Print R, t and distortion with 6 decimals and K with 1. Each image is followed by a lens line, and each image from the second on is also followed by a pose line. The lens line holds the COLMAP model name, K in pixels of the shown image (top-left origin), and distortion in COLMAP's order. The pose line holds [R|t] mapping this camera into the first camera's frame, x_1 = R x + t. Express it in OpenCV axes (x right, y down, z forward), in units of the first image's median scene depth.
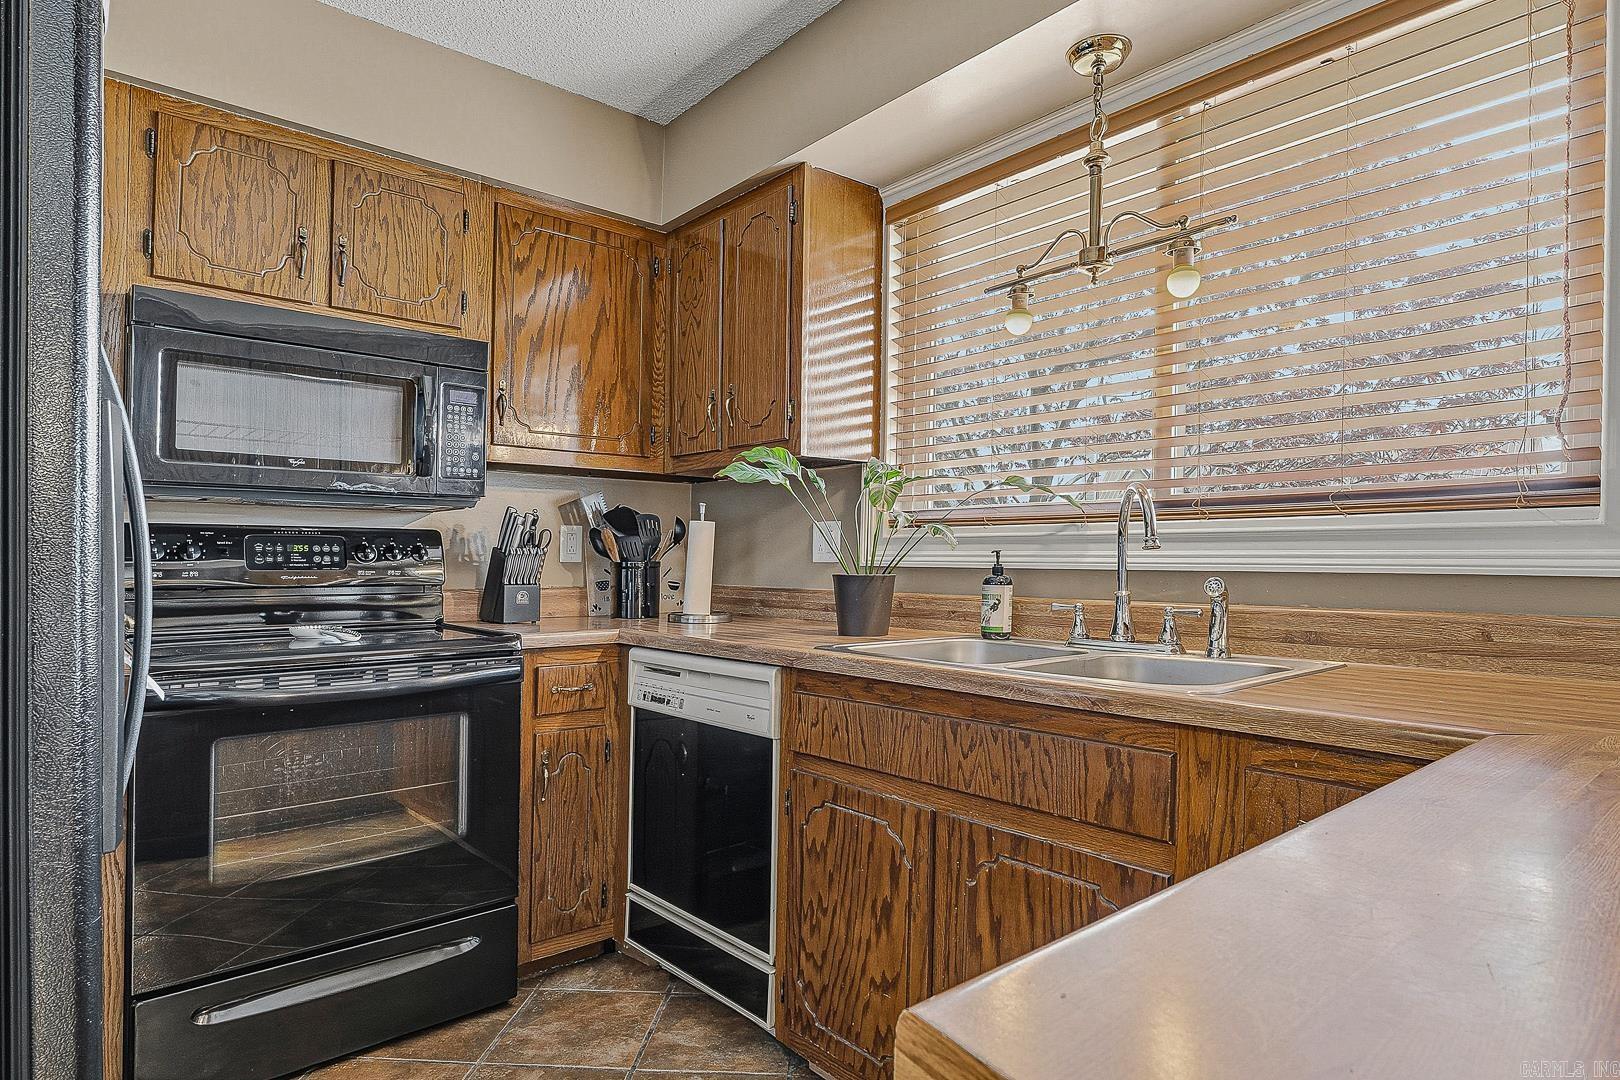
lens RADIAL K [[901.8, 0, 824.0], [0, 901.8, 530.9], [0, 0, 1]] dist [-0.007989, -0.000137]
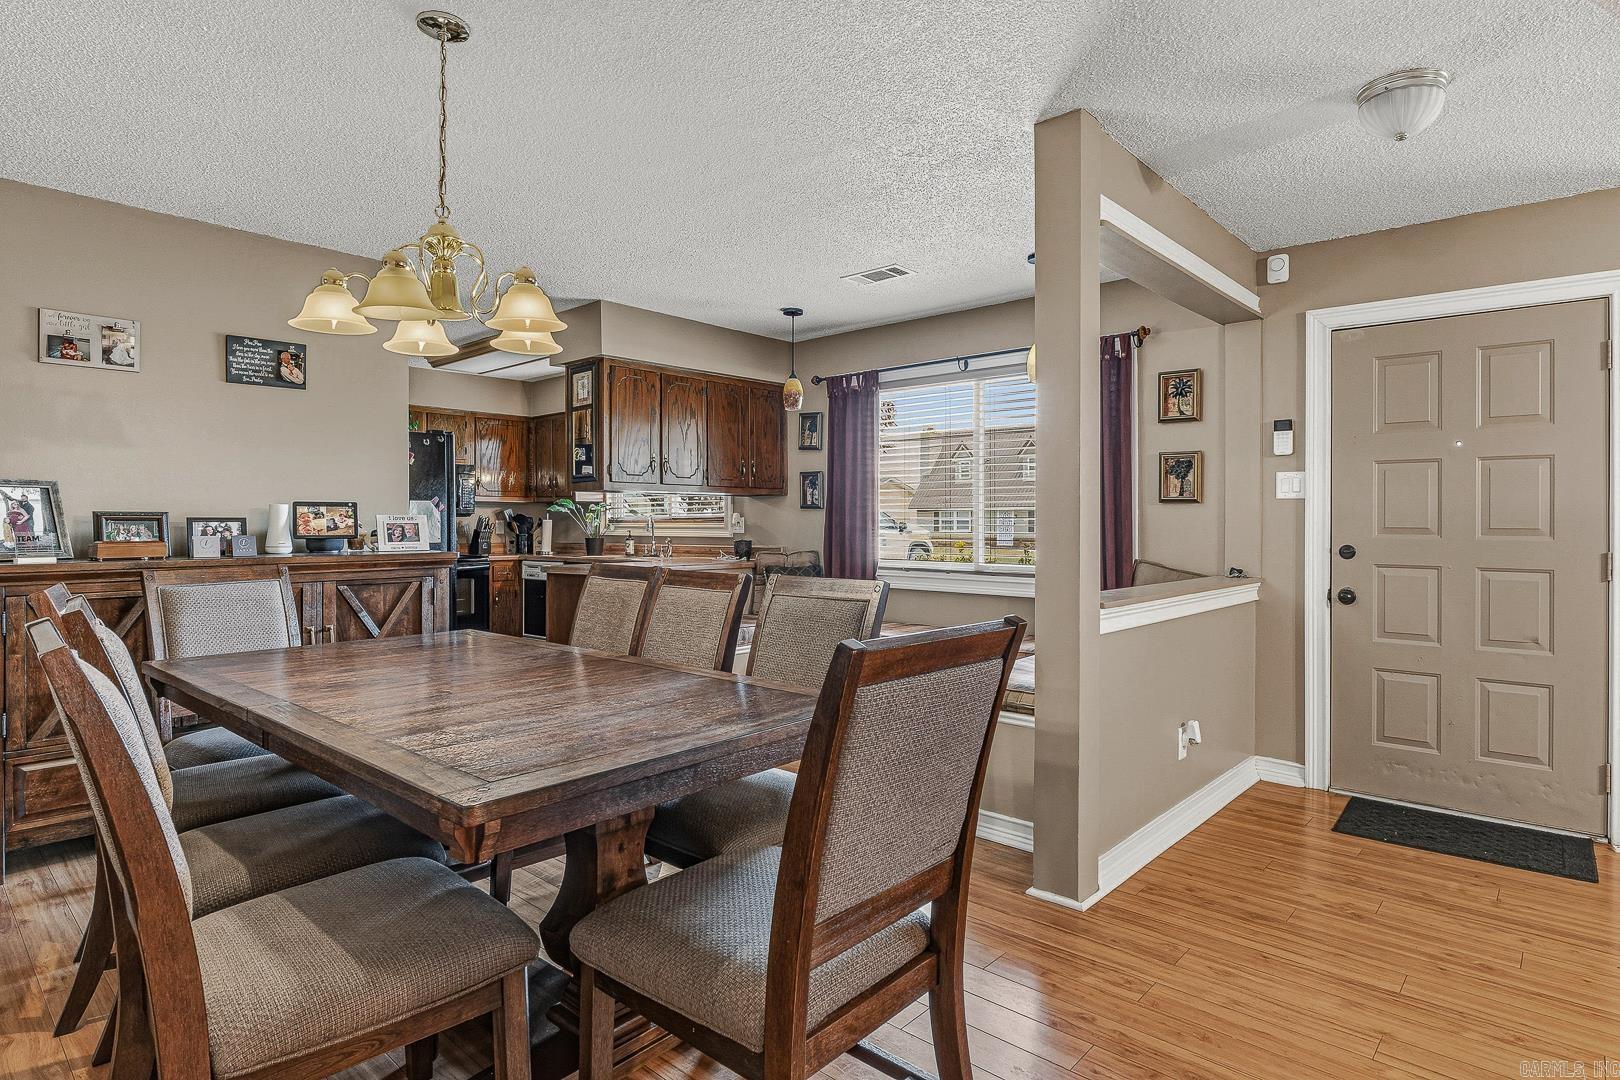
lens RADIAL K [[855.7, 0, 829.6], [0, 855.7, 520.2], [0, 0, 1]] dist [-0.007635, 0.000650]
pose [[0.991316, -0.002439, 0.131476, 0.479652], [-0.001033, 0.999653, 0.026327, -0.098591], [-0.131495, -0.026235, 0.990970, -2.205759]]
